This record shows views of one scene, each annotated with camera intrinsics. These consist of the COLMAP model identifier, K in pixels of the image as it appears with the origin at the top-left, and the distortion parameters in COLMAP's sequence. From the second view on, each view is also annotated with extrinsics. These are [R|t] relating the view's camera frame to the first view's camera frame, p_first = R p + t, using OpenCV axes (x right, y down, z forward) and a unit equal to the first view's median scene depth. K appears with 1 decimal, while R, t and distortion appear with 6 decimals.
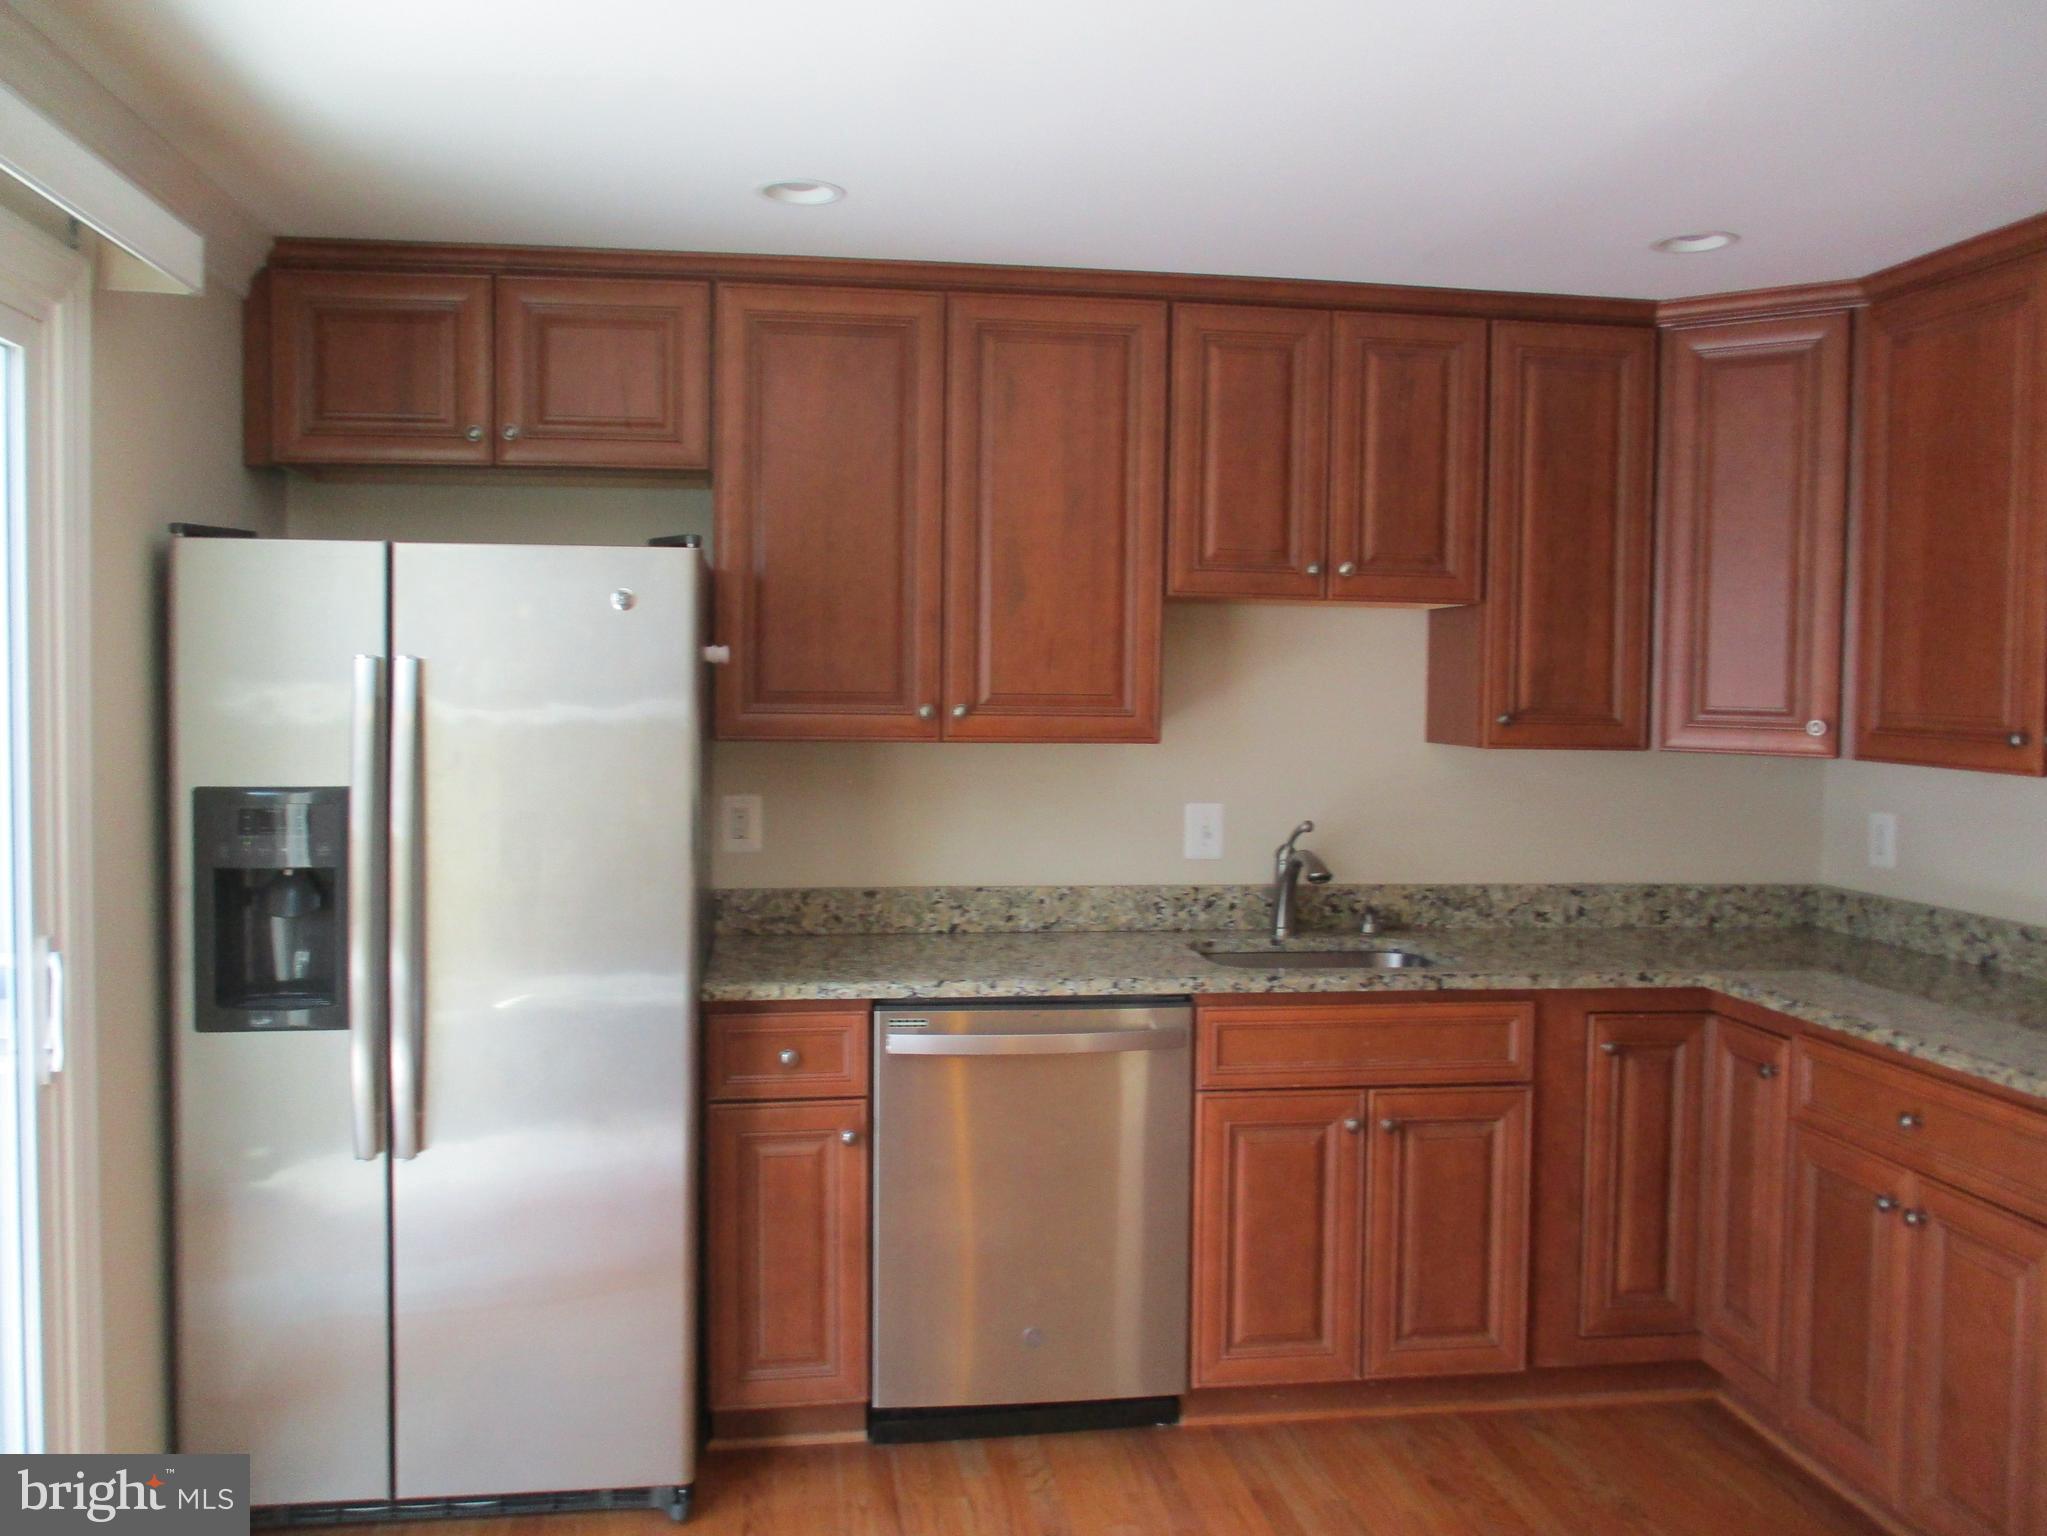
lens RADIAL K [[1746.3, 0, 1045.7], [0, 1746.3, 722.7], [0, 0, 1]] dist [-0.008837, 0.018914]
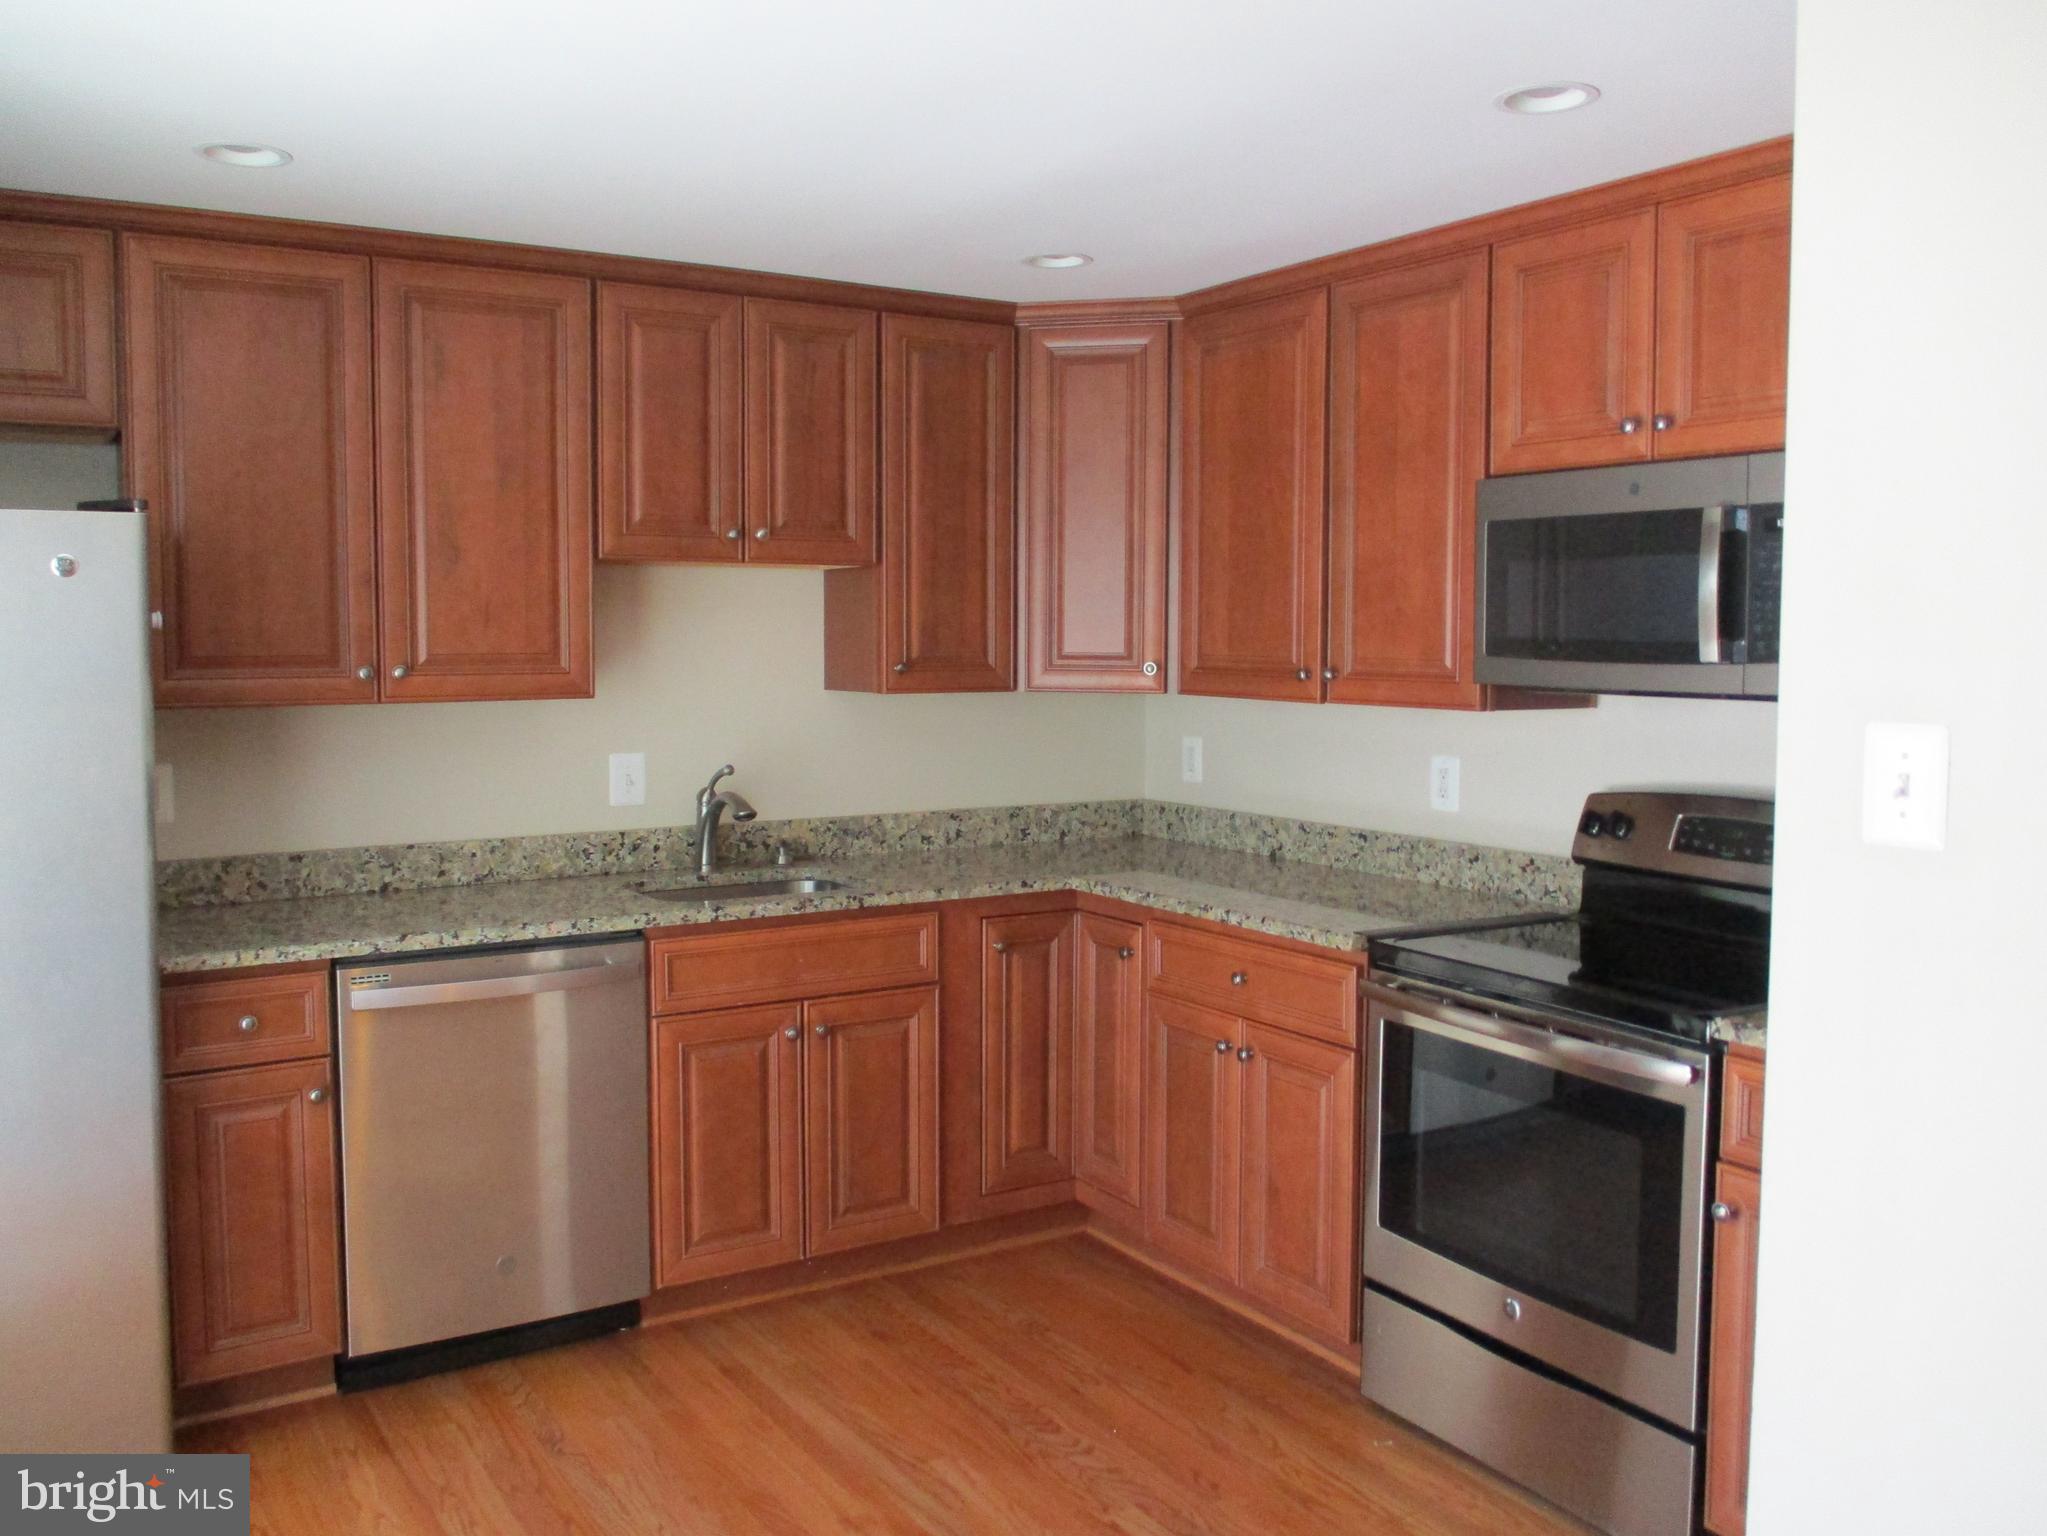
lens RADIAL K [[1746.3, 0, 1037.9], [0, 1746.3, 726.1], [0, 0, 1]] dist [-0.008837, 0.018914]
pose [[0.919433, -0.037017, 0.391500, -0.106112], [0.024449, 0.999015, 0.037040, -0.003831], [-0.392486, -0.024484, 0.919432, -0.082549]]
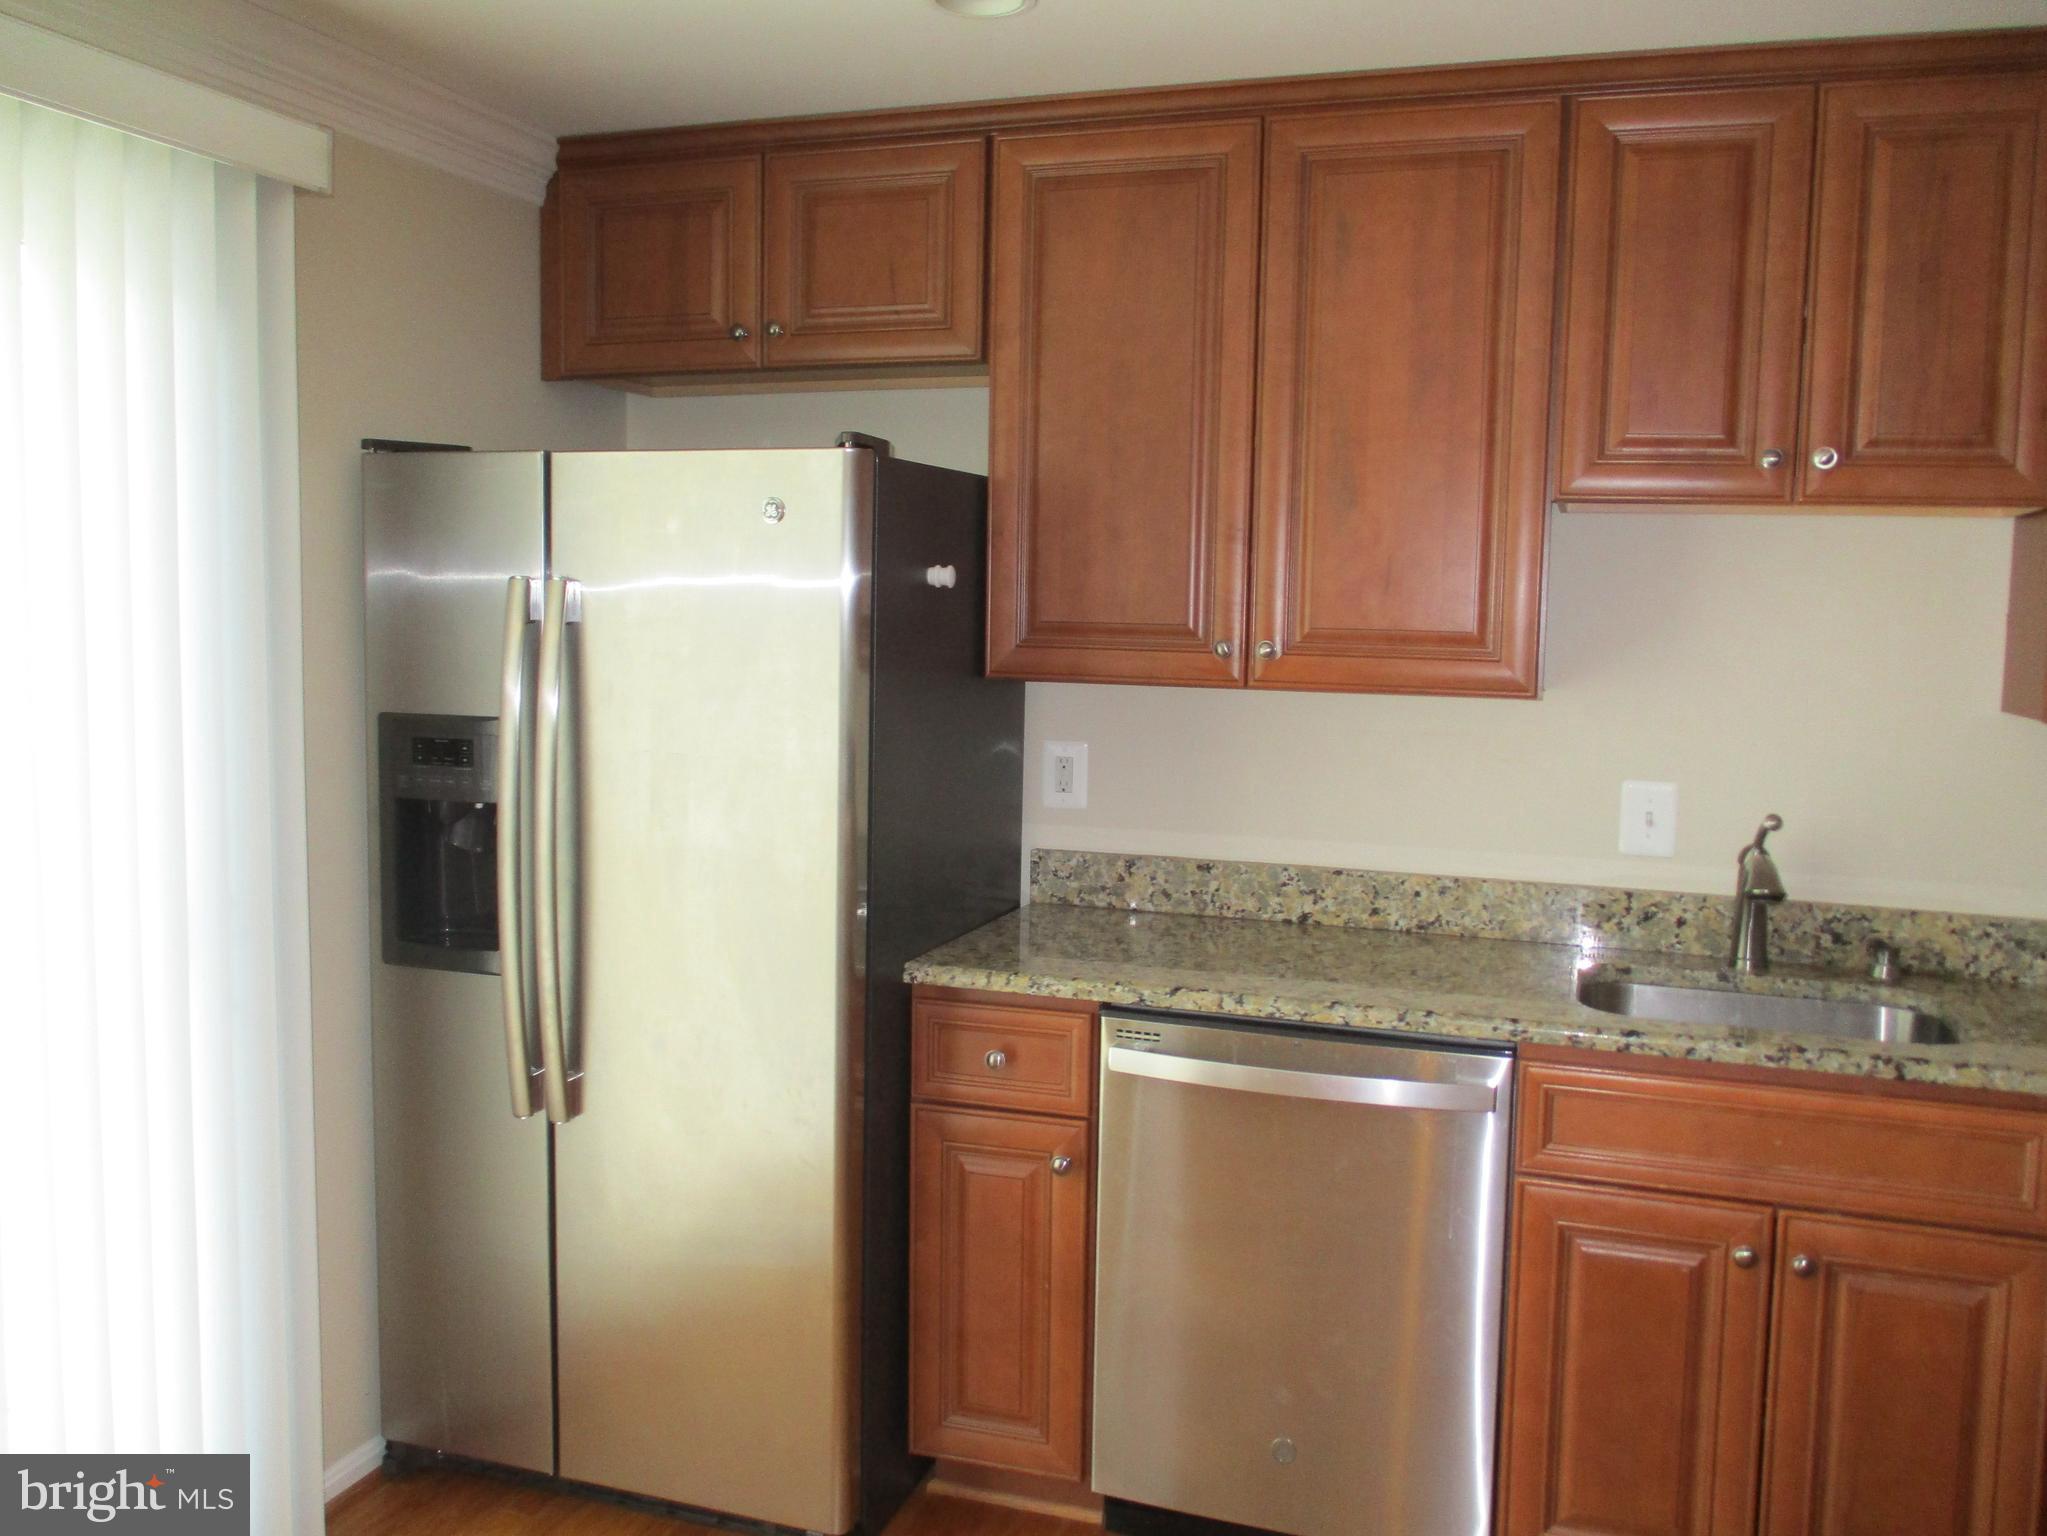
lens RADIAL K [[1746.3, 0, 1083.3], [0, 1746.3, 726.0], [0, 0, 1]] dist [-0.008837, 0.018914]
pose [[0.888020, 0.042125, -0.457872, 0.243648], [-0.023402, 0.998645, 0.046491, -0.007291], [0.459210, -0.030570, 0.887802, 0.255486]]
